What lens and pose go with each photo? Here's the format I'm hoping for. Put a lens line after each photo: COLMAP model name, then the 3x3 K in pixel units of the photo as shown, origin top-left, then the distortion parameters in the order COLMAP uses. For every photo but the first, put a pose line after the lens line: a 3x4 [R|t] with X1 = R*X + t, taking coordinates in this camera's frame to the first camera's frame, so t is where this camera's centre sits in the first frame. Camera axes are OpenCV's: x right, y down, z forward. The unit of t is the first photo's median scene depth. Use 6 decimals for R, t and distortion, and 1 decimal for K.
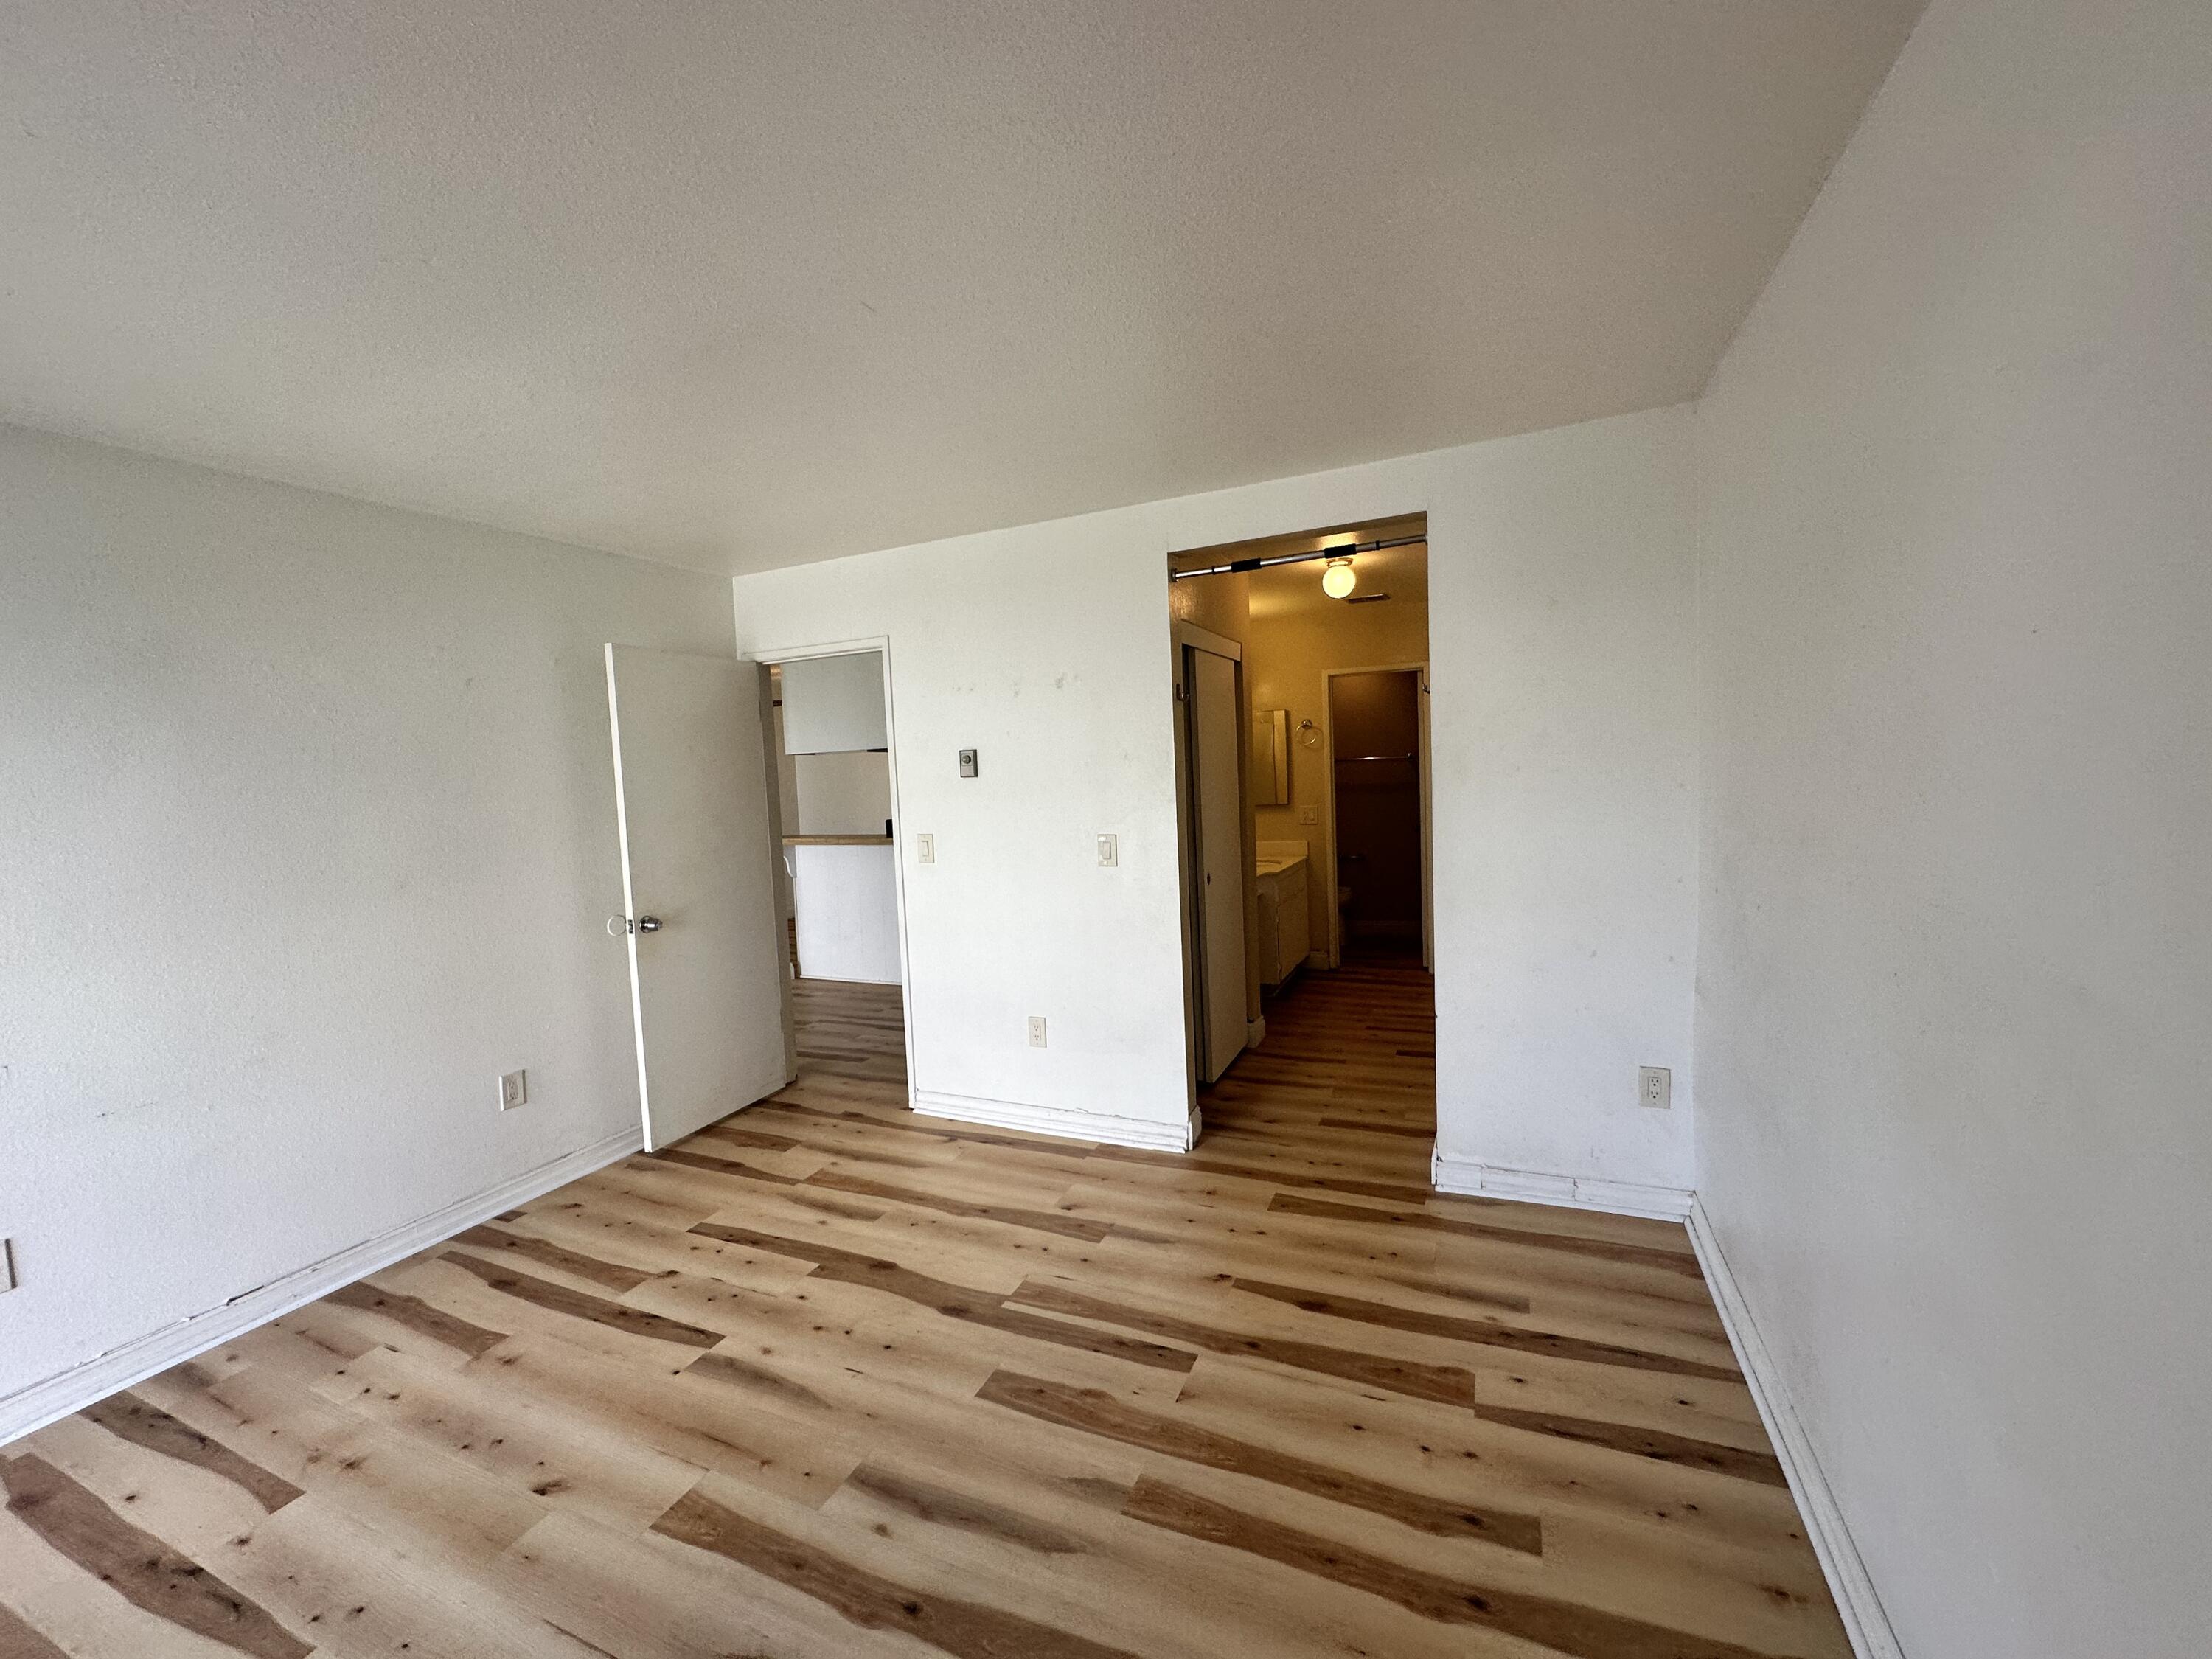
lens RADIAL K [[878.9, 0, 1106.0], [0, 878.9, 825.2], [0, 0, 1]] dist [-0.001178, 0.000263]
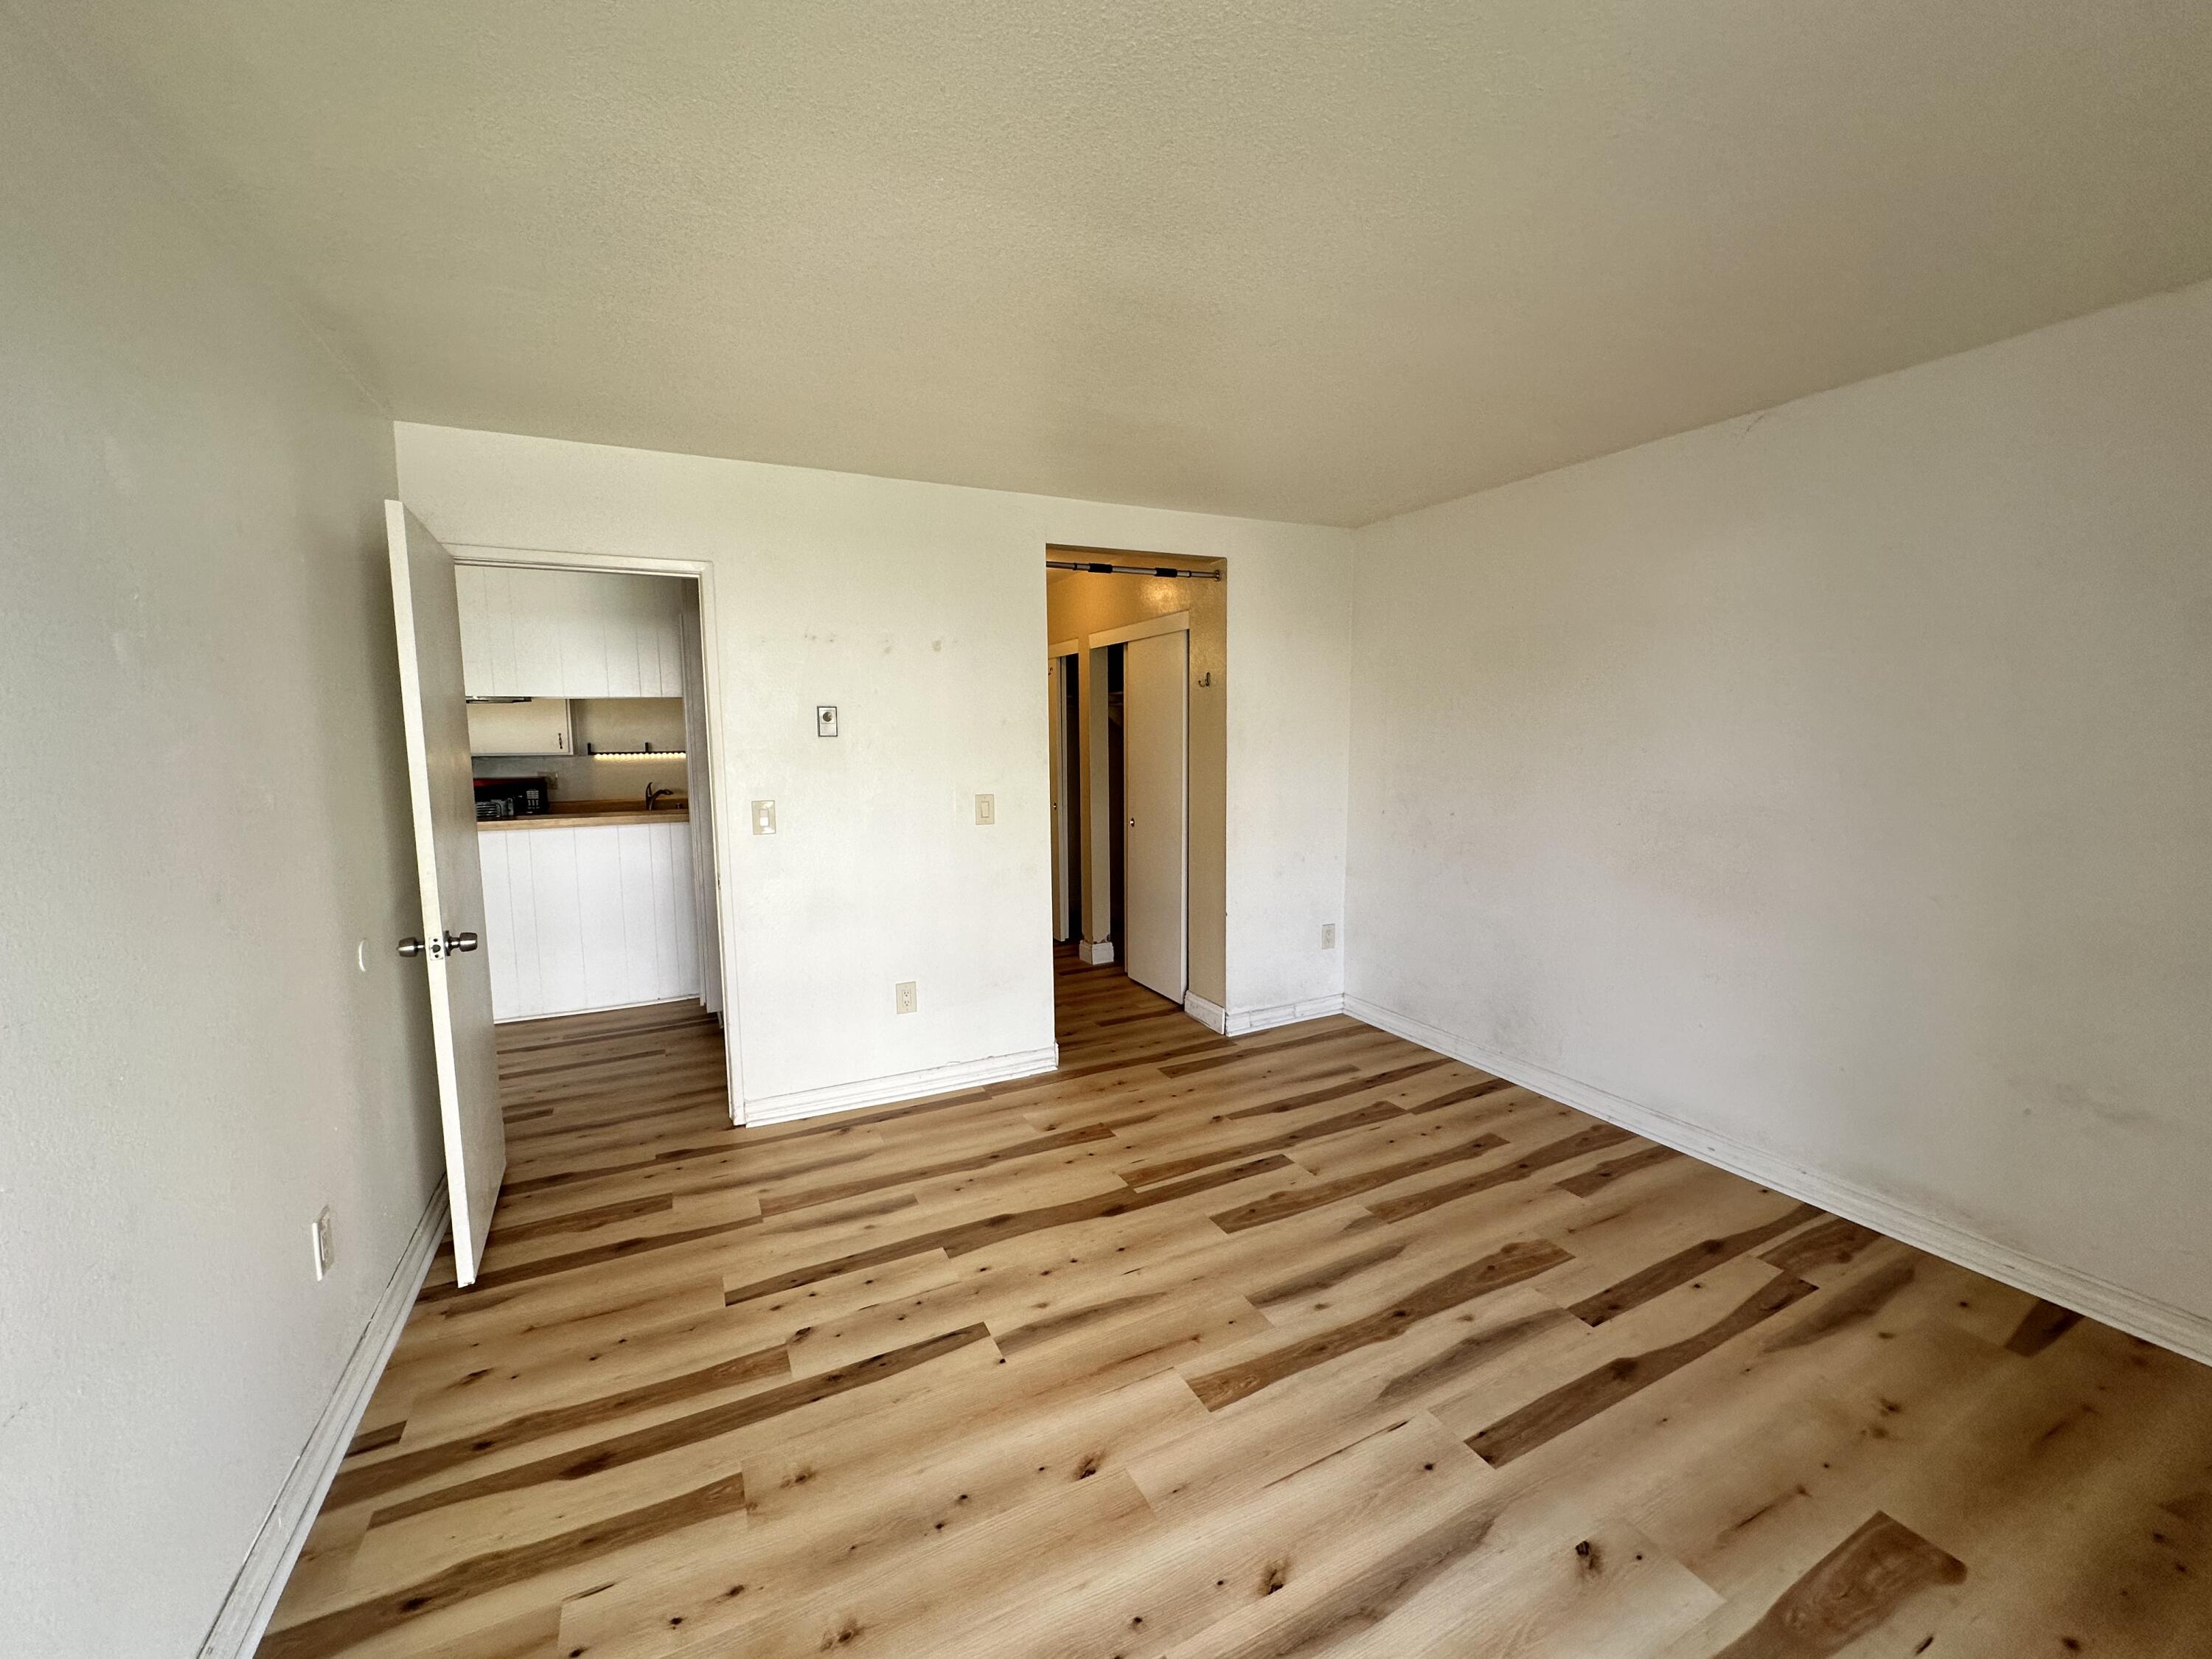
lens RADIAL K [[878.9, 0, 1106.0], [0, 878.9, 825.2], [0, 0, 1]] dist [-0.001178, 0.000263]
pose [[0.636431, -0.041227, 0.770231, -0.857653], [0.031244, 0.999129, 0.027663, 0.027289], [-0.770701, 0.006460, 0.637164, 0.247841]]
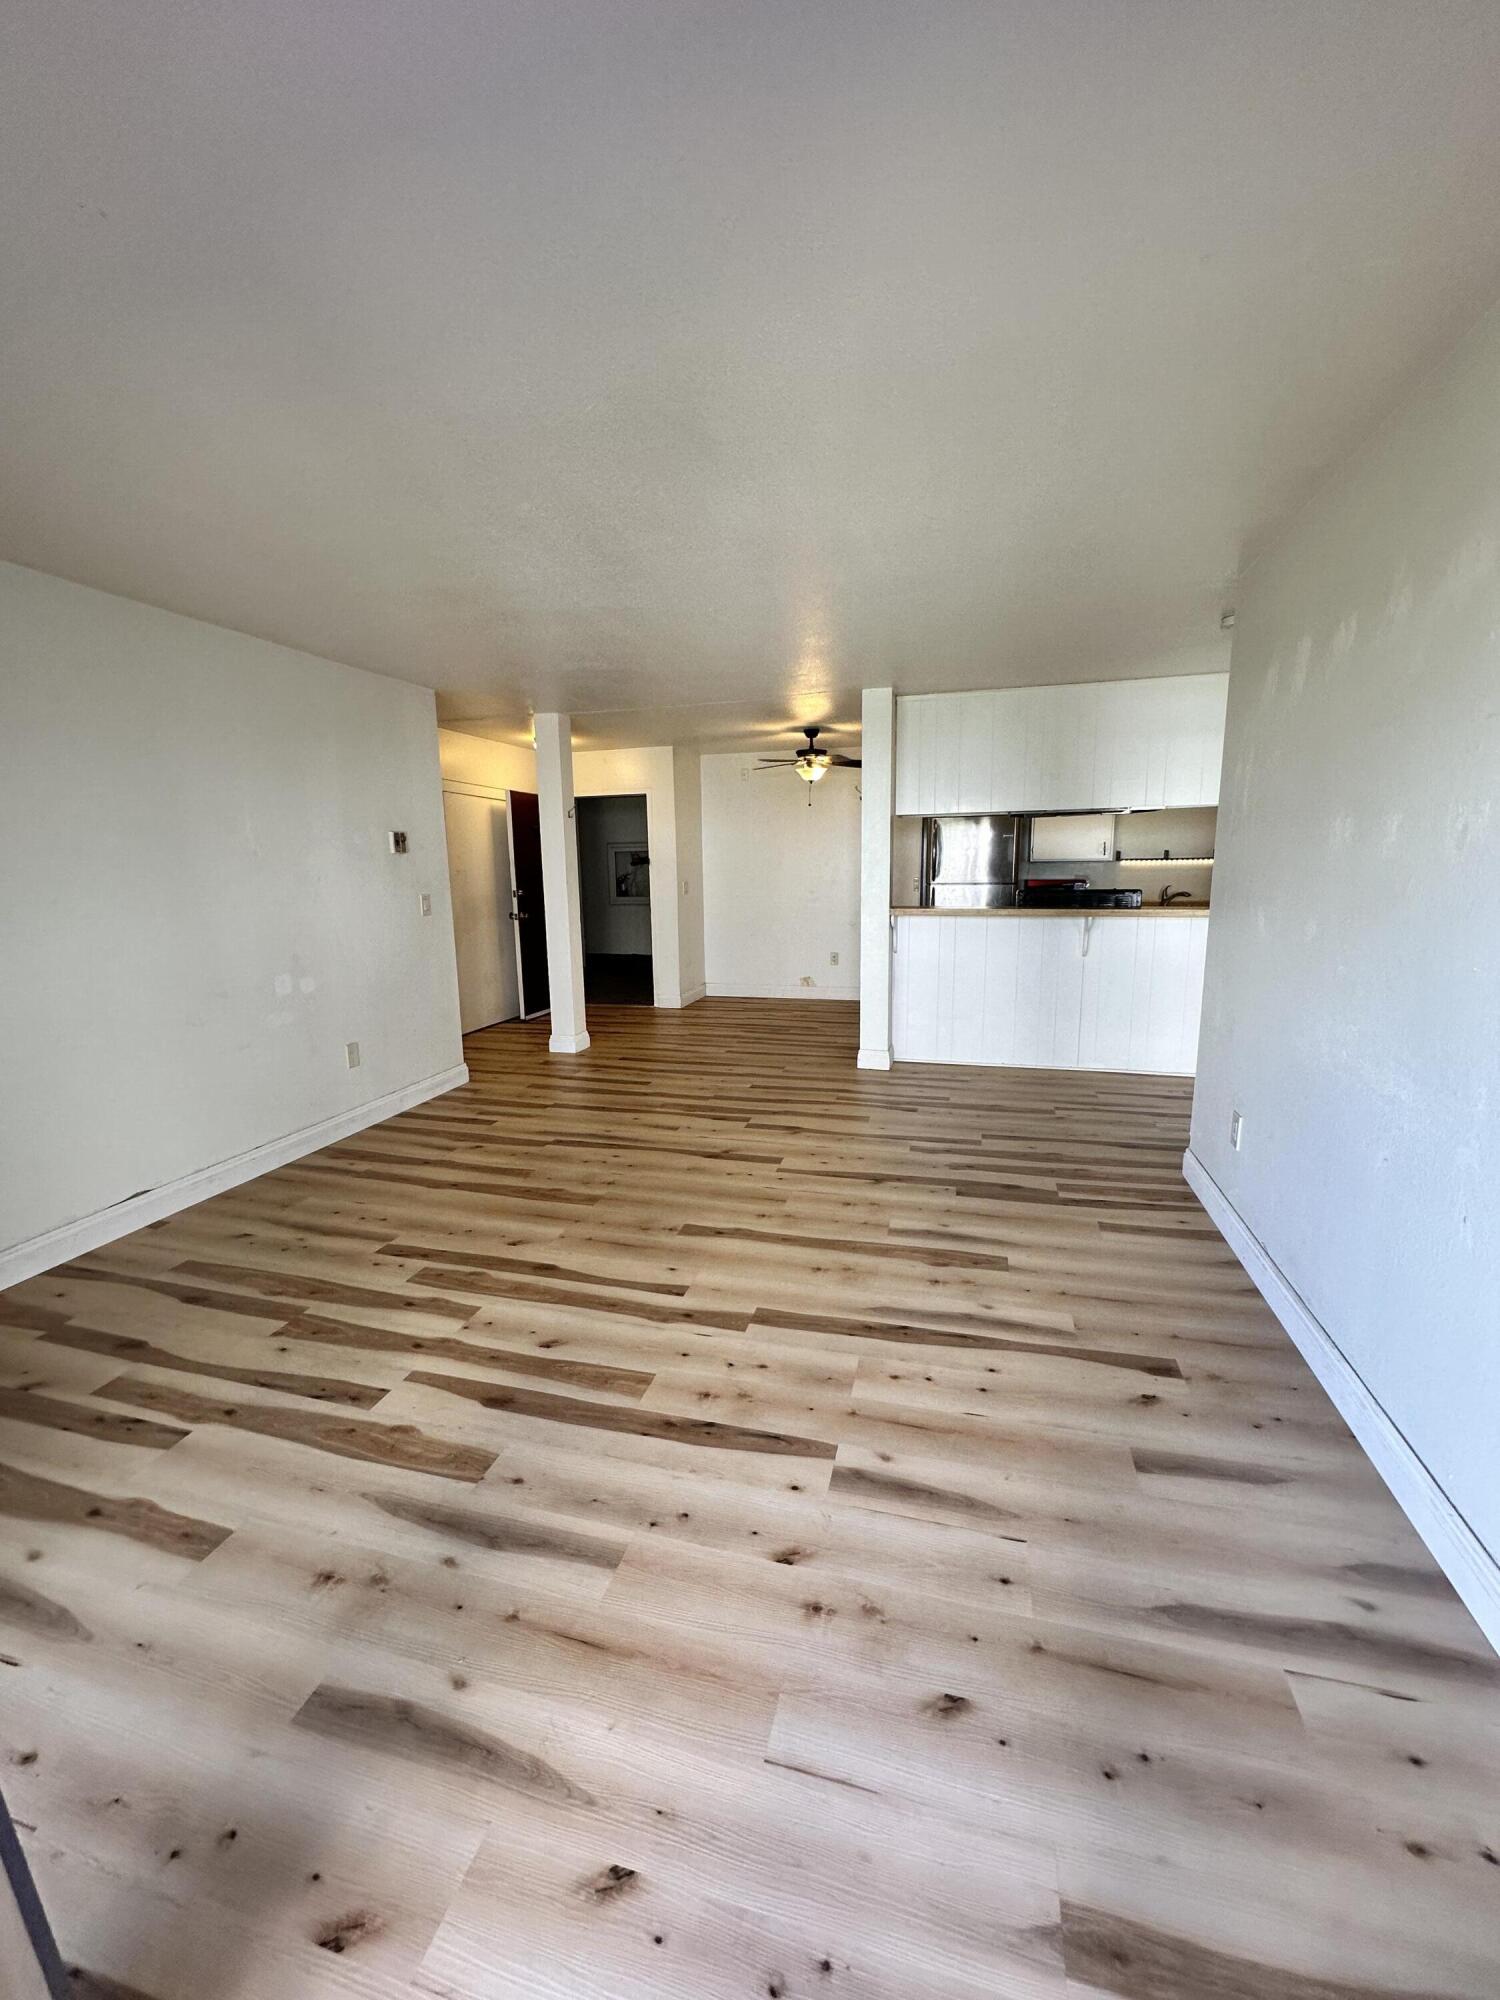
lens RADIAL K [[794.6, 0, 751.1], [0, 794.6, 997.8], [0, 0, 1]] dist [-0.001178, 0.000263]
pose [[0.988558, 0.004835, 0.150761, -1.437790], [-0.019961, 0.994889, 0.098981, 0.066163], [-0.149512, -0.100857, 0.983603, 0.461920]]
